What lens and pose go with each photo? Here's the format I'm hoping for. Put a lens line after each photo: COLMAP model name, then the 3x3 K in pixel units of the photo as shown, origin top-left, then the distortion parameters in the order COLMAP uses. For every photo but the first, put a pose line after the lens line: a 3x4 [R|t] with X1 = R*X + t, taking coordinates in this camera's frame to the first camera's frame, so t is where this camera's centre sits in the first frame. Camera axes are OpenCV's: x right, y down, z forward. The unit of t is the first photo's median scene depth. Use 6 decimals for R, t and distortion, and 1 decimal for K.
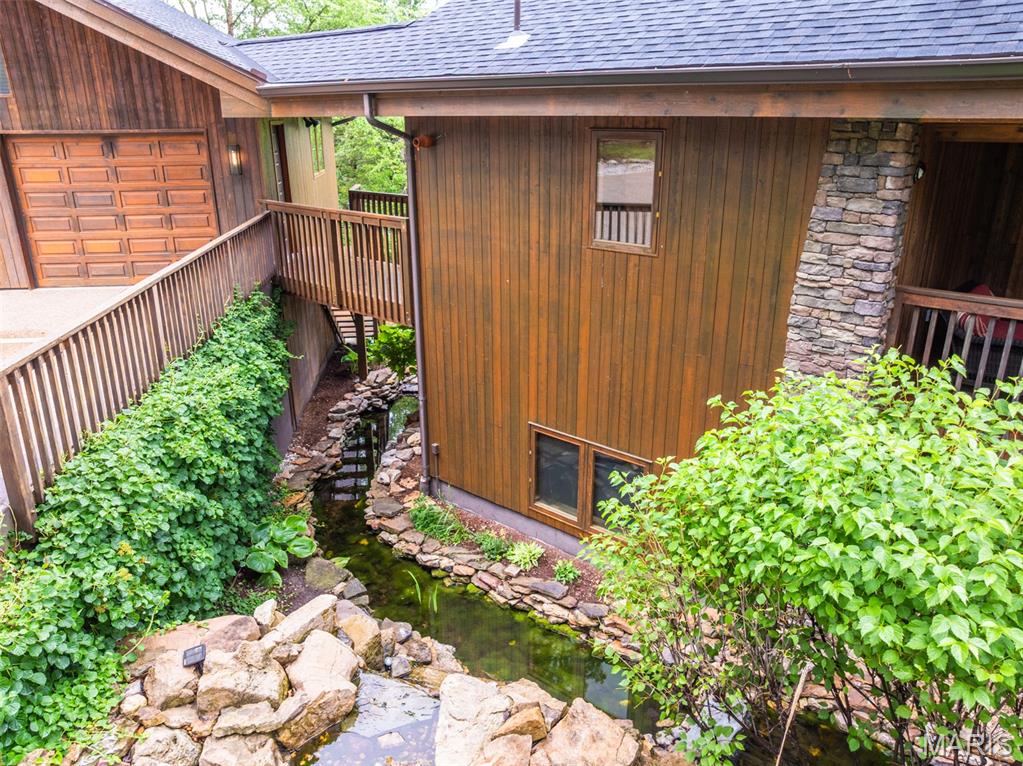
lens RADIAL K [[721.5, 0, 518.2], [0, 721.5, 378.6], [0, 0, 1]] dist [-0.039000, 0.007663]
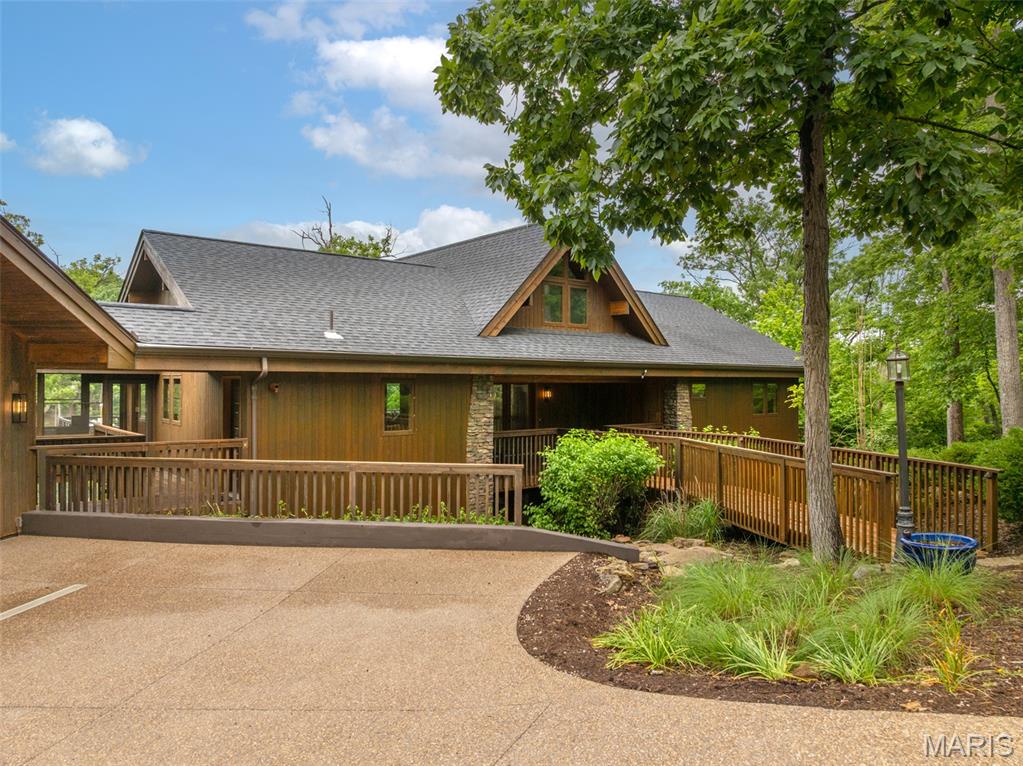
lens RADIAL K [[721.5, 0, 511.2], [0, 721.5, 380.6], [0, 0, 1]] dist [-0.039000, 0.007663]
pose [[0.205121, 0.005093, 0.978723, -1.742957], [0.331999, 0.940335, -0.074474, -0.058777], [-0.920707, 0.340211, 0.191192, 0.238719]]
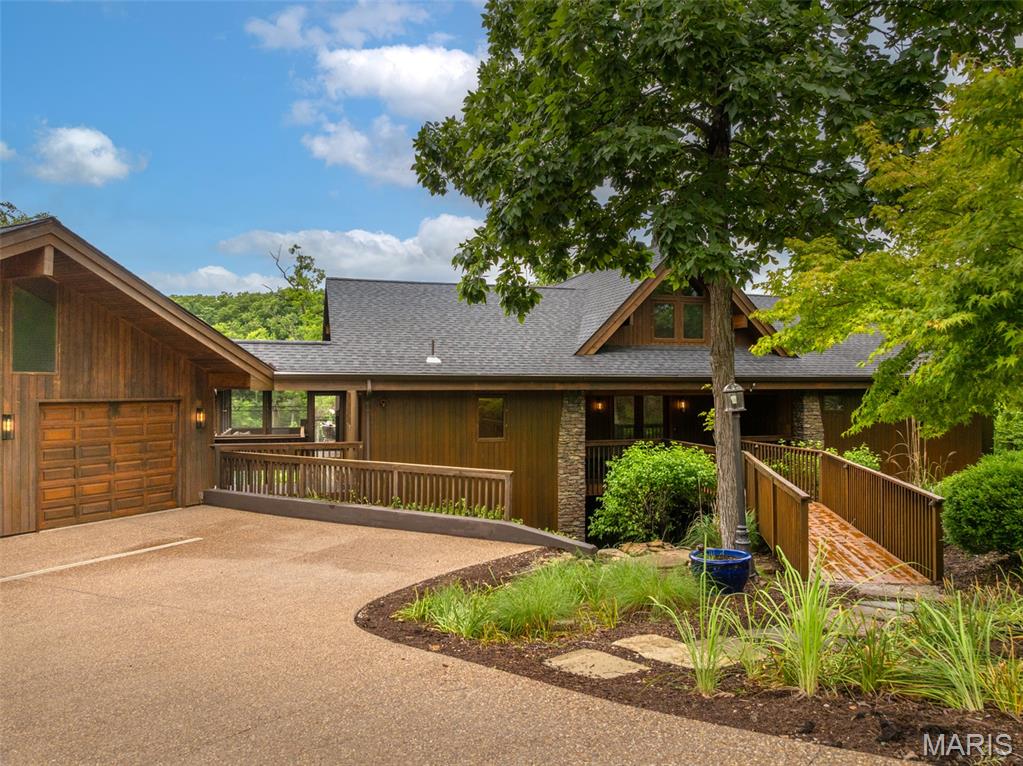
lens RADIAL K [[721.5, 0, 510.7], [0, 721.5, 378.7], [0, 0, 1]] dist [-0.039000, 0.007663]
pose [[0.569906, 0.005463, 0.821692, -1.766847], [0.281004, 0.938393, -0.201137, 0.129912], [-0.772168, 0.345528, 0.533260, -0.422628]]
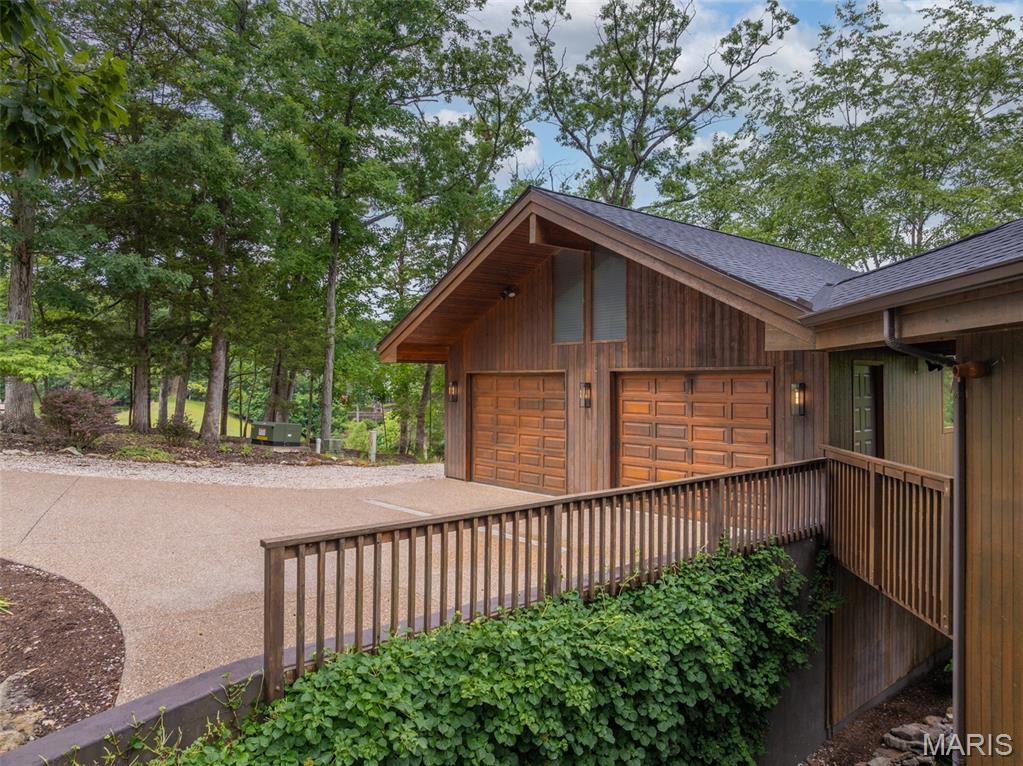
lens RADIAL K [[721.5, 0, 510.8], [0, 721.5, 380.5], [0, 0, 1]] dist [-0.039000, 0.007663]
pose [[0.573651, -0.002487, -0.819096, 0.195434], [-0.283080, 0.937776, -0.201101, -0.062339], [0.768629, 0.347231, 0.537252, 0.325291]]
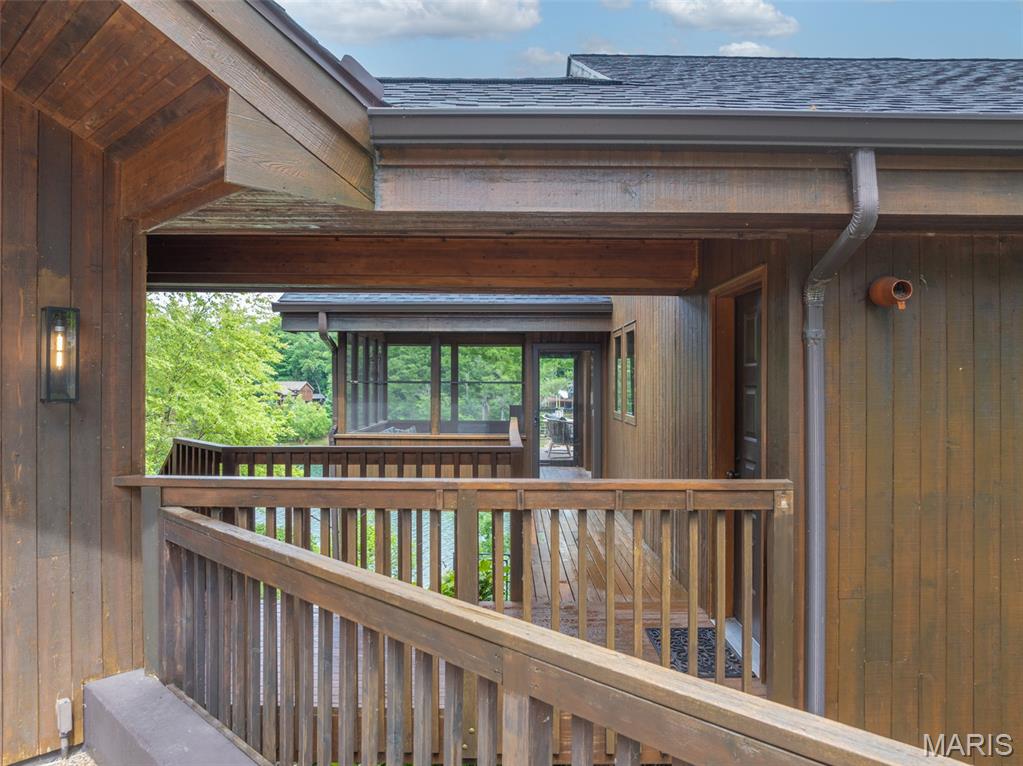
lens RADIAL K [[721.5, 0, 514.5], [0, 721.5, 375.9], [0, 0, 1]] dist [-0.039000, 0.007663]
pose [[0.773643, 0.007873, 0.633572, -0.626771], [0.215049, 0.937308, -0.274240, -0.241252], [-0.596012, 0.348413, 0.723449, 0.940926]]
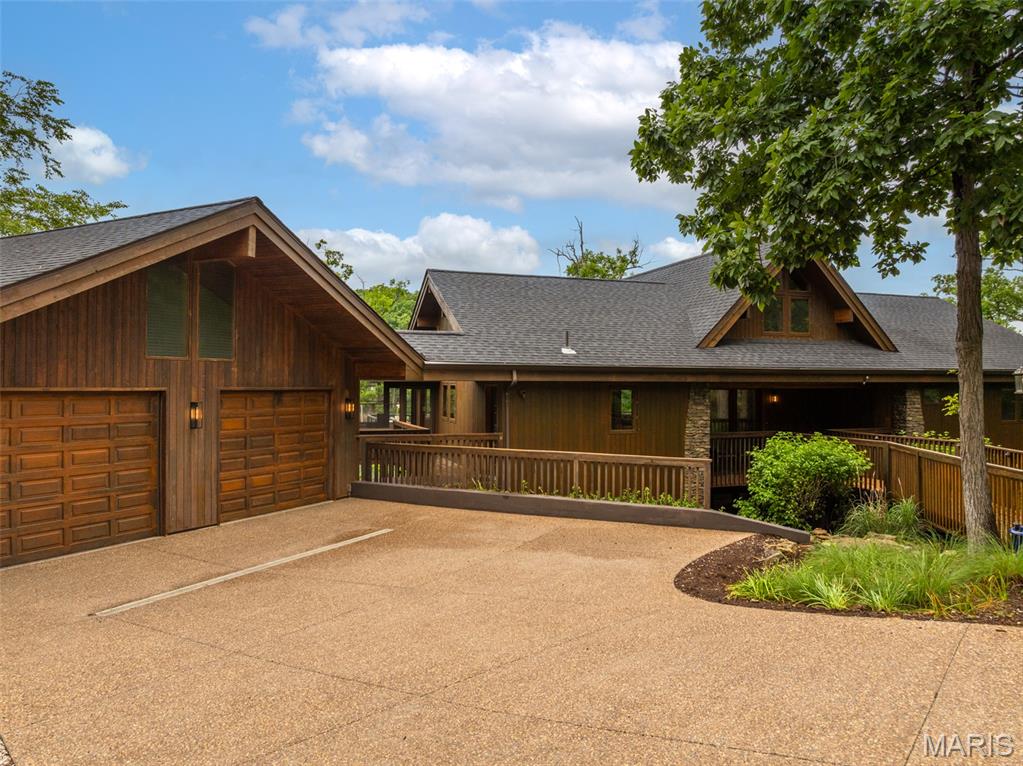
lens RADIAL K [[721.5, 0, 512.0], [0, 721.5, 377.9], [0, 0, 1]] dist [-0.039000, 0.007663]
pose [[0.535387, 0.008224, 0.844567, -2.047703], [0.286893, 0.938727, -0.191008, 0.006238], [-0.794389, 0.344564, 0.500222, 0.004775]]
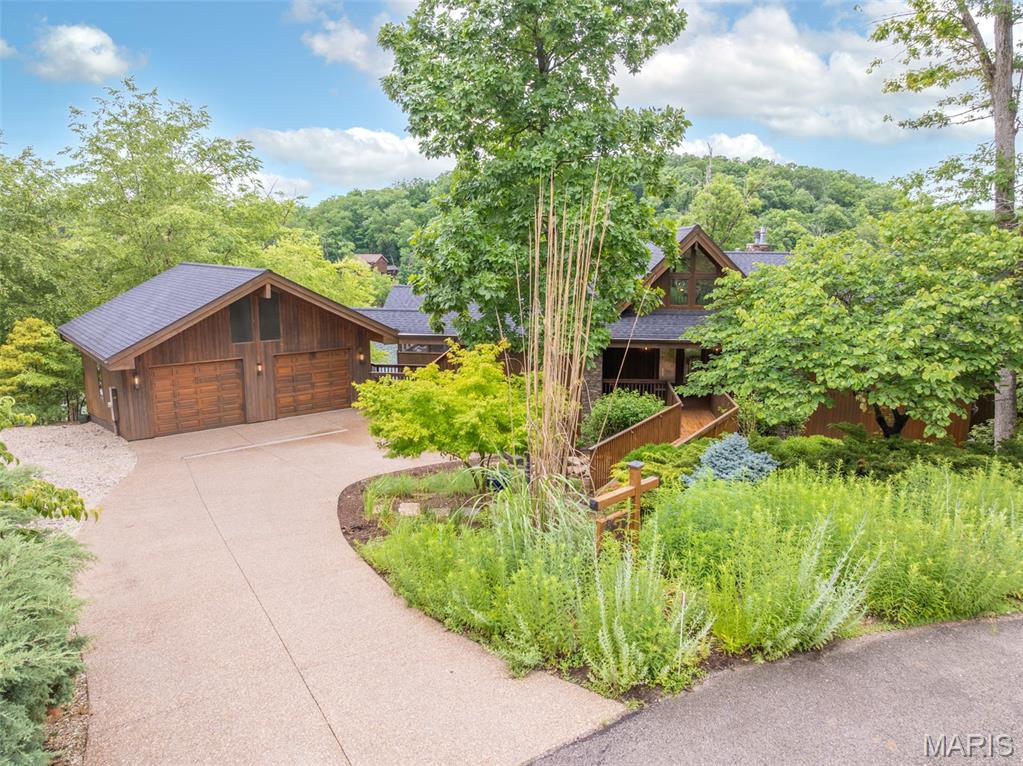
lens RADIAL K [[721.5, 0, 513.7], [0, 721.5, 378.5], [0, 0, 1]] dist [-0.039000, 0.007663]
pose [[0.833486, -0.100163, 0.543386, -1.915108], [0.186418, 0.976747, -0.105898, 0.195491], [-0.520143, 0.189561, 0.832777, -1.988378]]
